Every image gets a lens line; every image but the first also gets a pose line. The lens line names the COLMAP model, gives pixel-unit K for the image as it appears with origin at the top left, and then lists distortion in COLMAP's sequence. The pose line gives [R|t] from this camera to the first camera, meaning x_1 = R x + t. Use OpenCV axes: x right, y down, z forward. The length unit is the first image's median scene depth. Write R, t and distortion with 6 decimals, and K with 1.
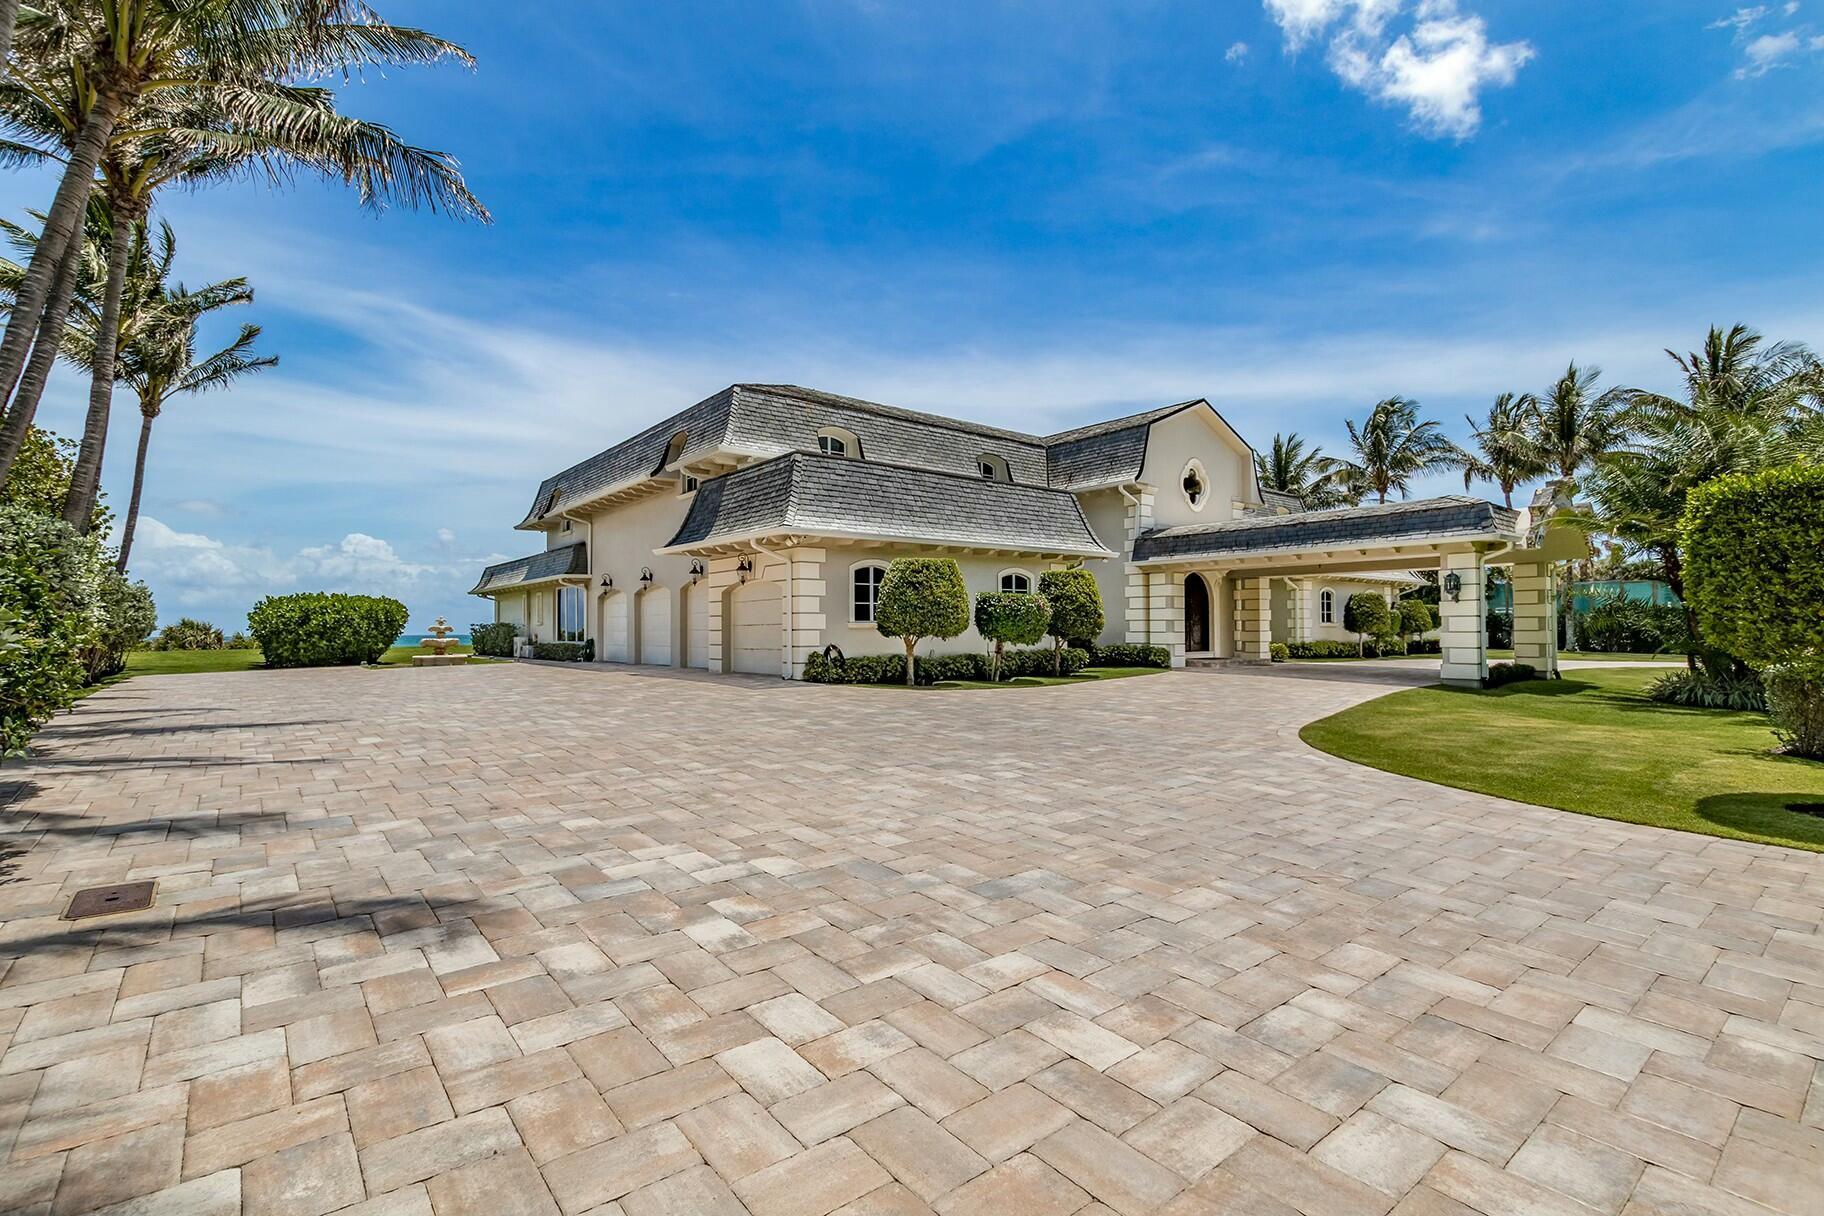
lens RADIAL K [[816.4, 0, 913.6], [0, 816.4, 607.0], [0, 0, 1]] dist [-0.000529, 0.000027]
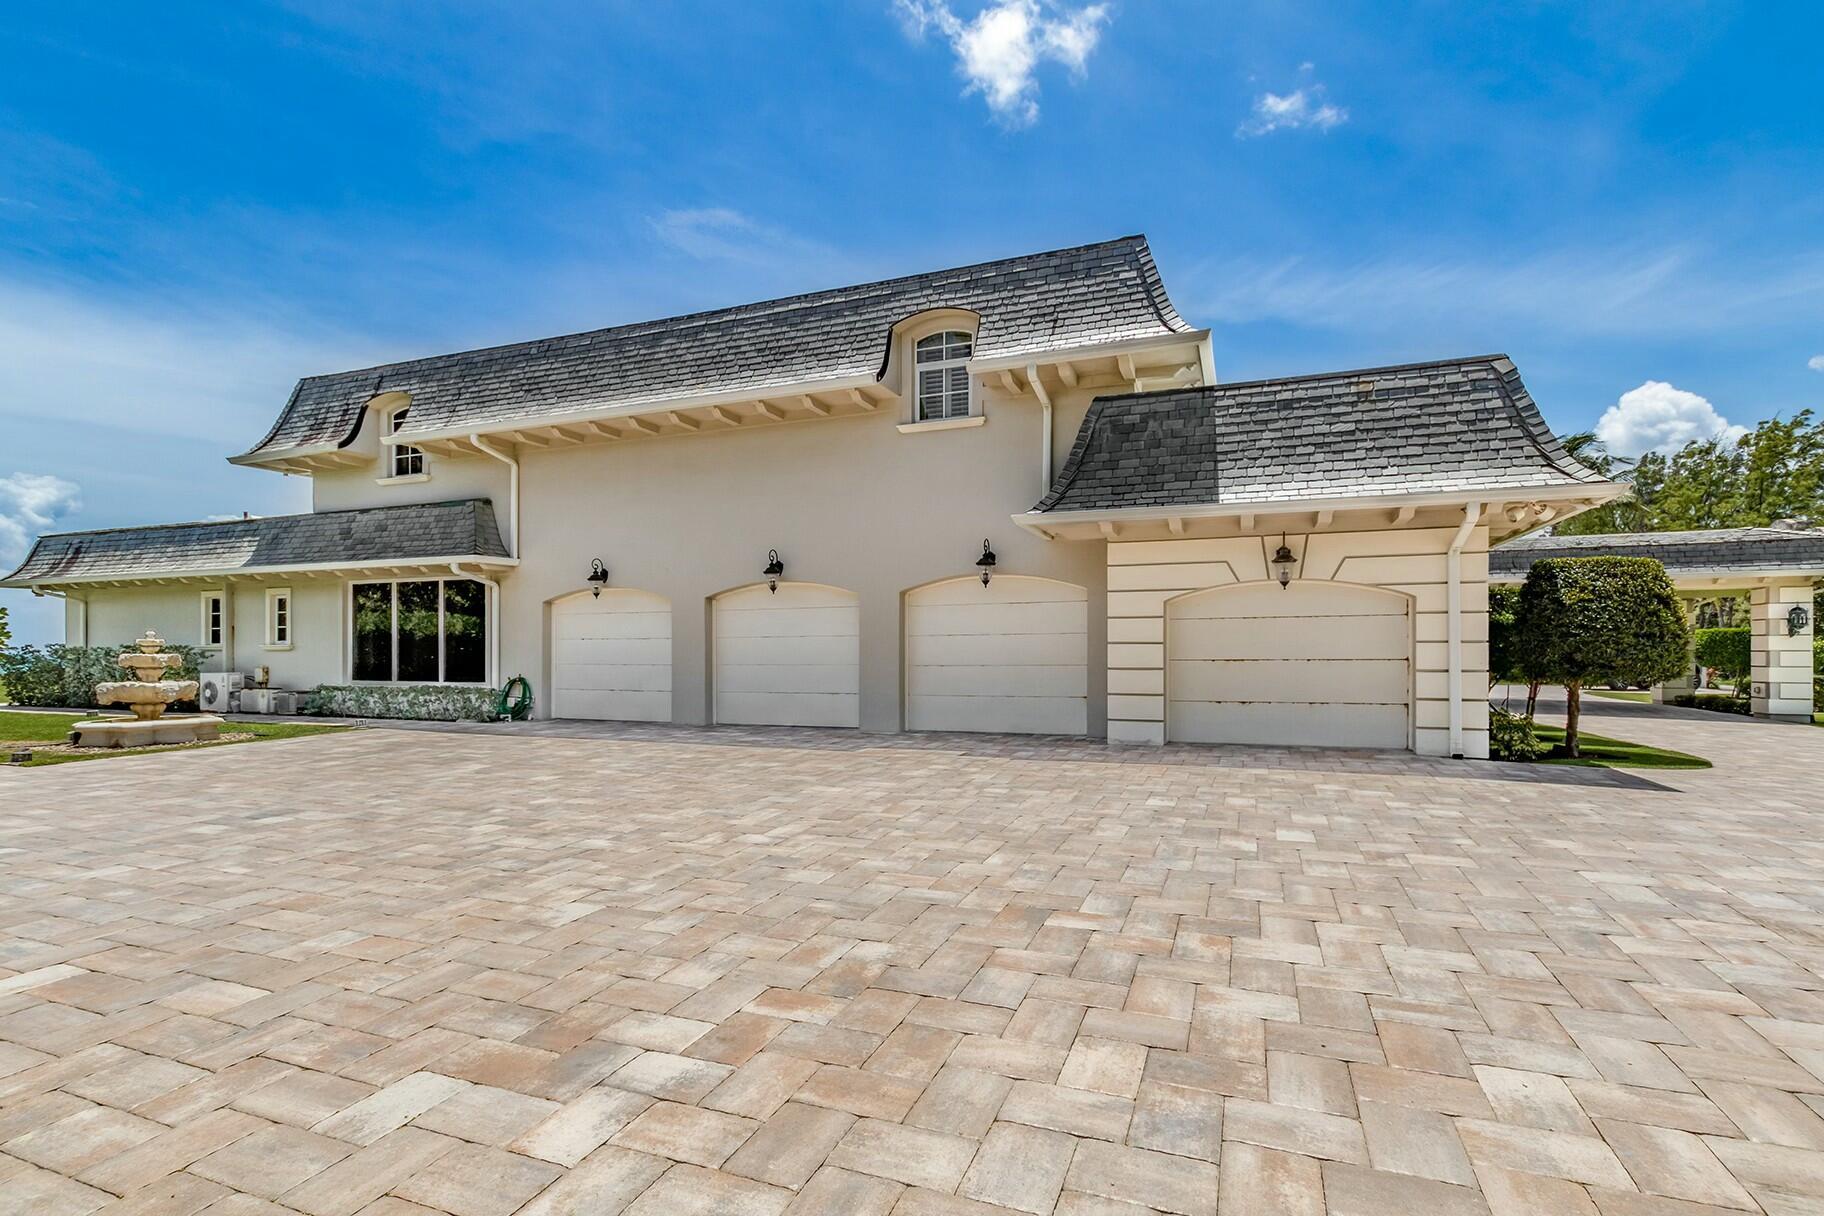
lens RADIAL K [[816.4, 0, 912.0], [0, 816.4, 621.6], [0, 0, 1]] dist [-0.000529, 0.000027]
pose [[0.854730, 0.011472, 0.518947, -0.795720], [-0.014320, 0.999896, 0.001482, -0.006552], [-0.518876, -0.008698, 0.854805, 0.692125]]
